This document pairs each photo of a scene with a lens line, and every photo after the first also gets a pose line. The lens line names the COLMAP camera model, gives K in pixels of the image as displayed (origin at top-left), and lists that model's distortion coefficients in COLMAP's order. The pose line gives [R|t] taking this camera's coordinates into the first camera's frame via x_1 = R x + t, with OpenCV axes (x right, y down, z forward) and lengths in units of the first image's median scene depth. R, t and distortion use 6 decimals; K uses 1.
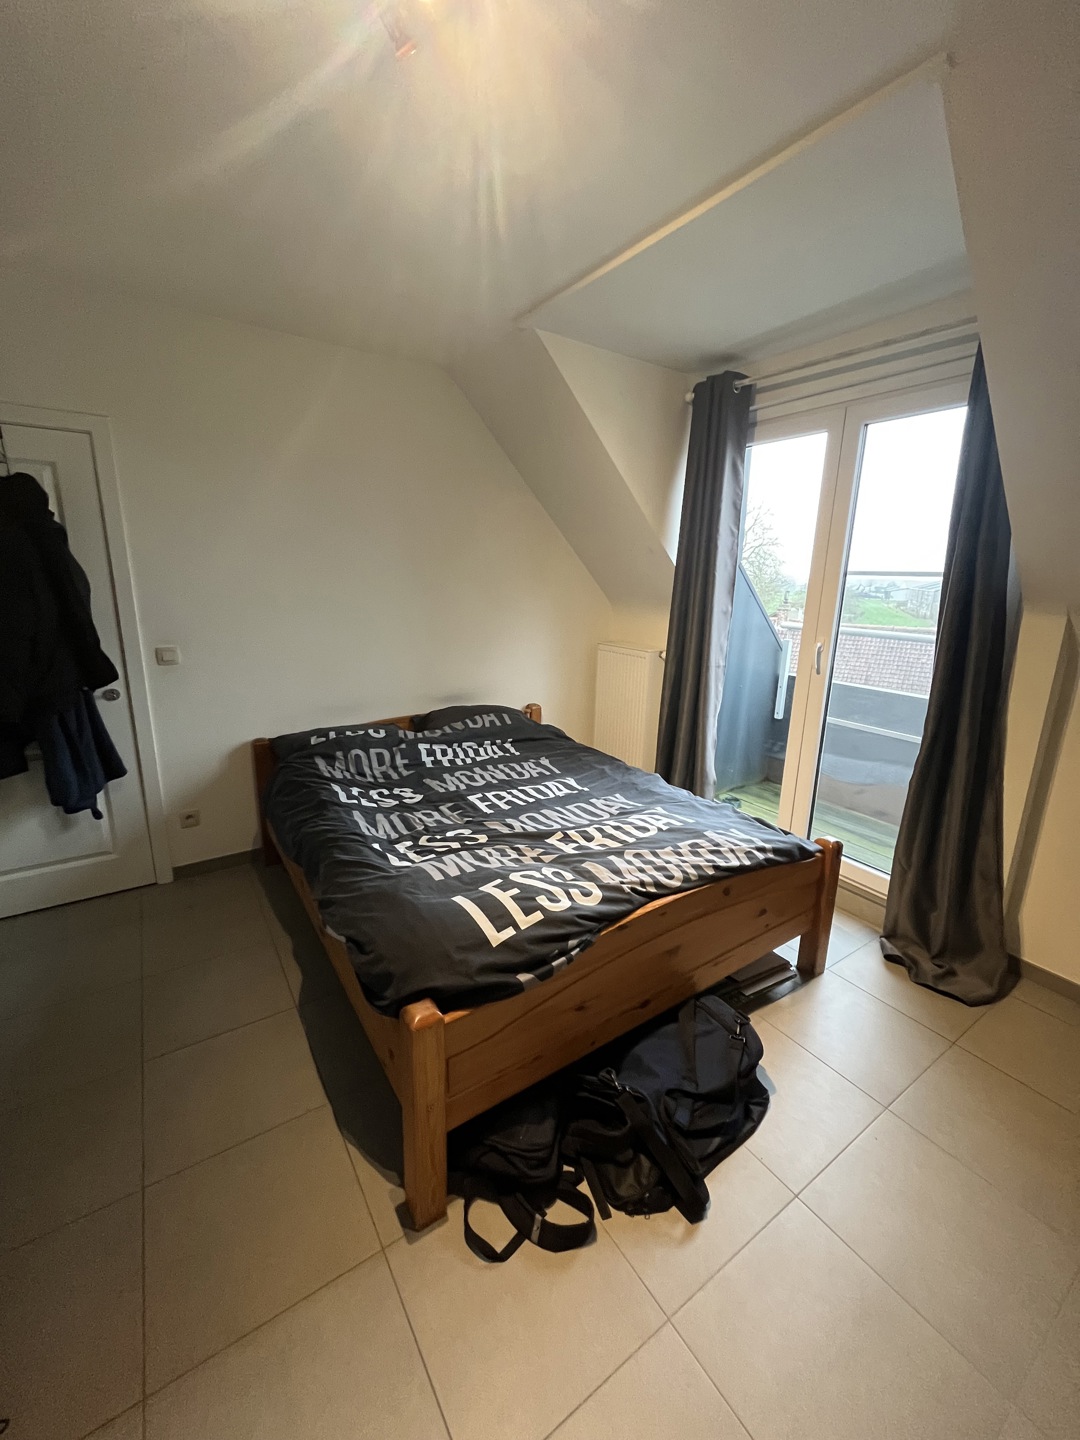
lens RADIAL K [[580.5, 0, 541.7], [0, 580.5, 713.1], [0, 0, 1]] dist [0.000436, -0.000153]
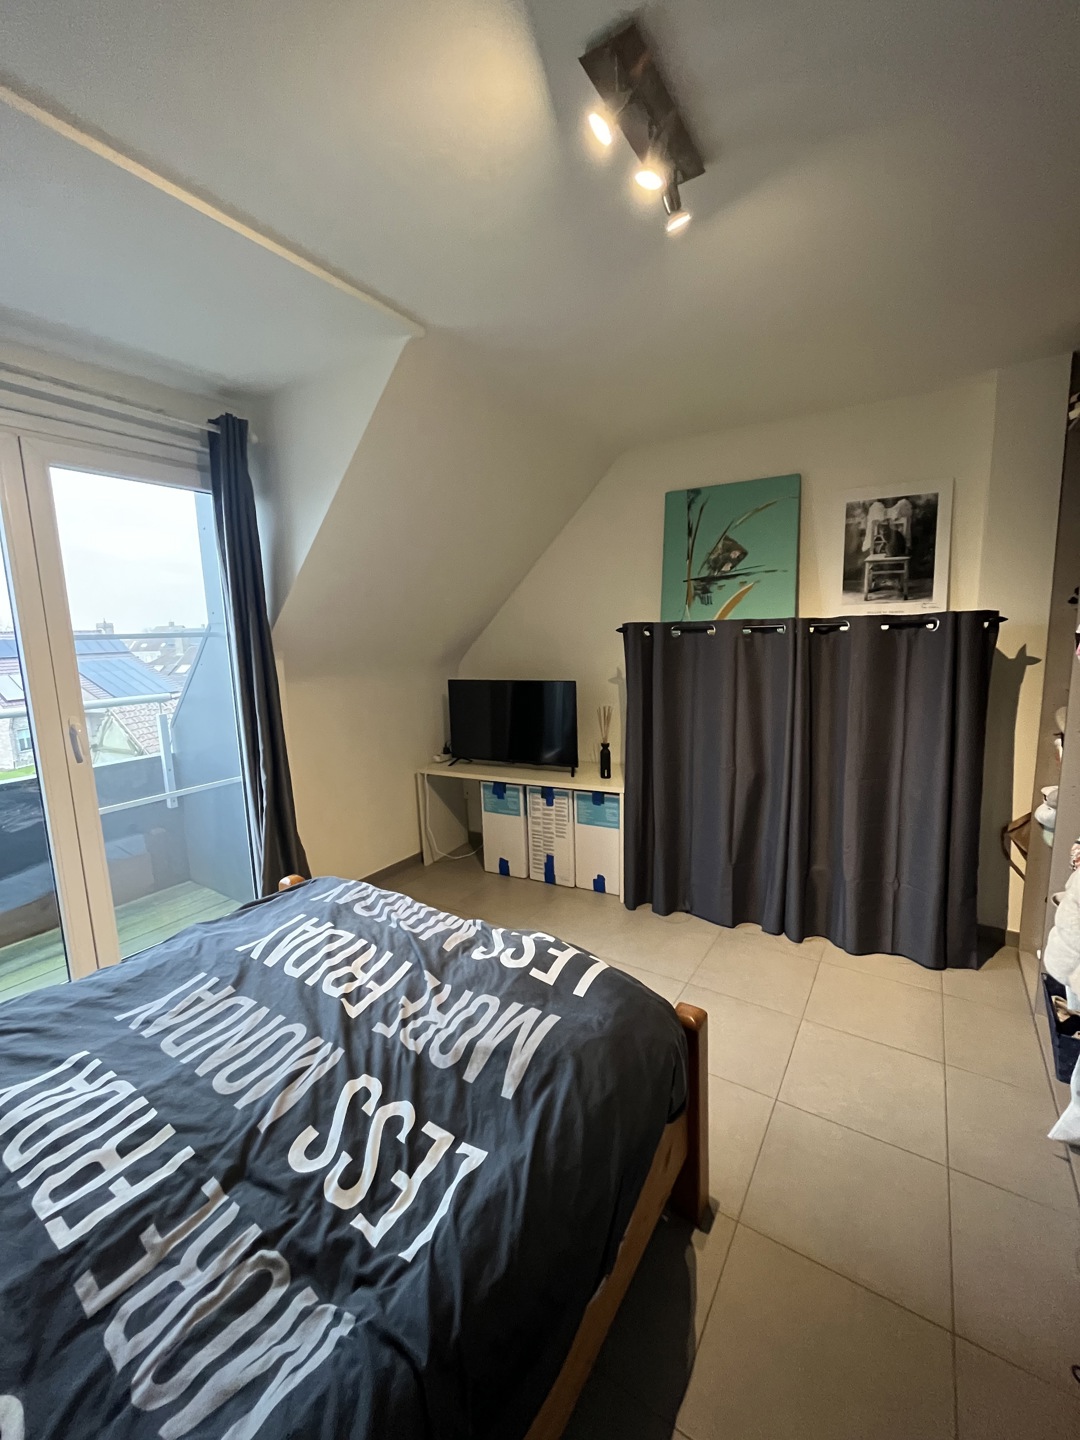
lens RADIAL K [[580.5, 0, 541.7], [0, 580.5, 713.4], [0, 0, 1]] dist [0.000436, -0.000153]
pose [[-0.381730, -0.144697, 0.912877, -0.583327], [0.239977, 0.938282, 0.249073, -0.212126], [-0.892577, 0.314148, -0.323446, 0.803759]]
